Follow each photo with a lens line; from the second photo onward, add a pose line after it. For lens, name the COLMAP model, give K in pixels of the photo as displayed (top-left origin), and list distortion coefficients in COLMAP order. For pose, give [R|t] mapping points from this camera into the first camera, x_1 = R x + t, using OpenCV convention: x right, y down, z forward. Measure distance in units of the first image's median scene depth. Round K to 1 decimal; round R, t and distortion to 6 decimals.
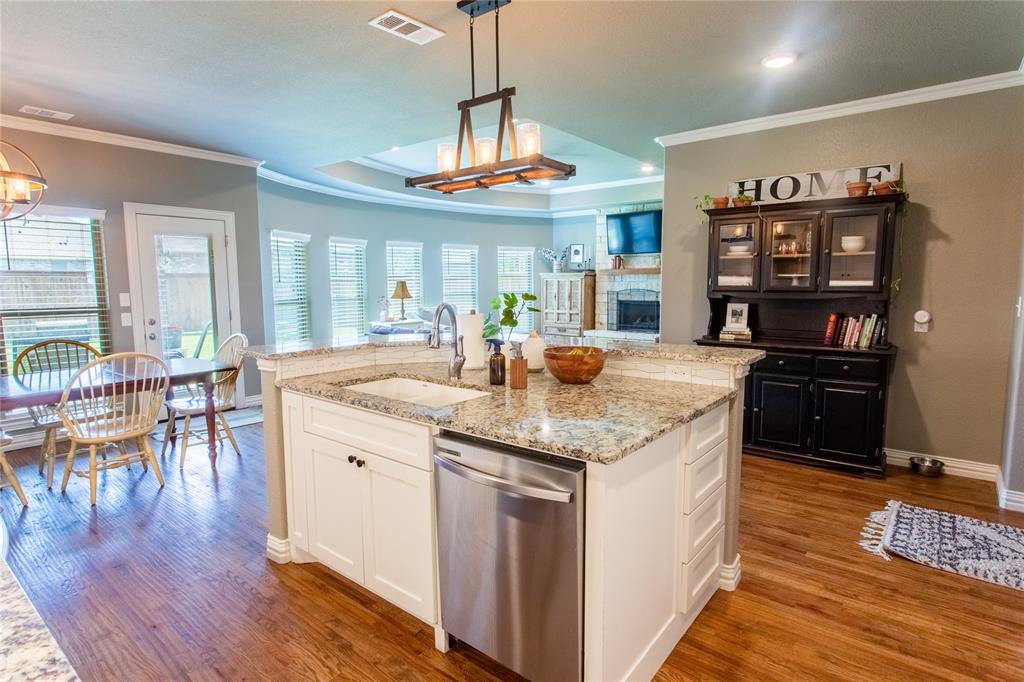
lens RADIAL K [[541.4, 0, 512.0], [0, 541.4, 341.0], [0, 0, 1]] dist [-0.001170, -0.000212]
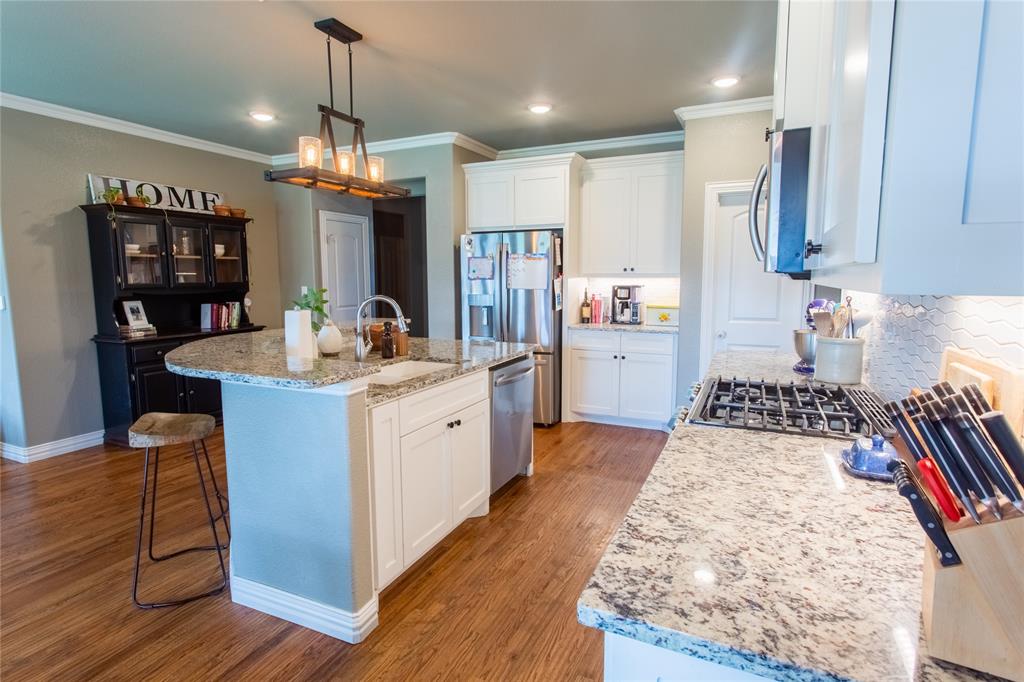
lens RADIAL K [[523.7, 0, 512.0], [0, 523.7, 341.0], [0, 0, 1]] dist [-0.000166, -0.000058]
pose [[-0.244969, -0.113432, 0.962872, -0.586224], [0.111997, 0.983173, 0.144317, -0.047772], [-0.963040, 0.143192, -0.228143, 0.457354]]
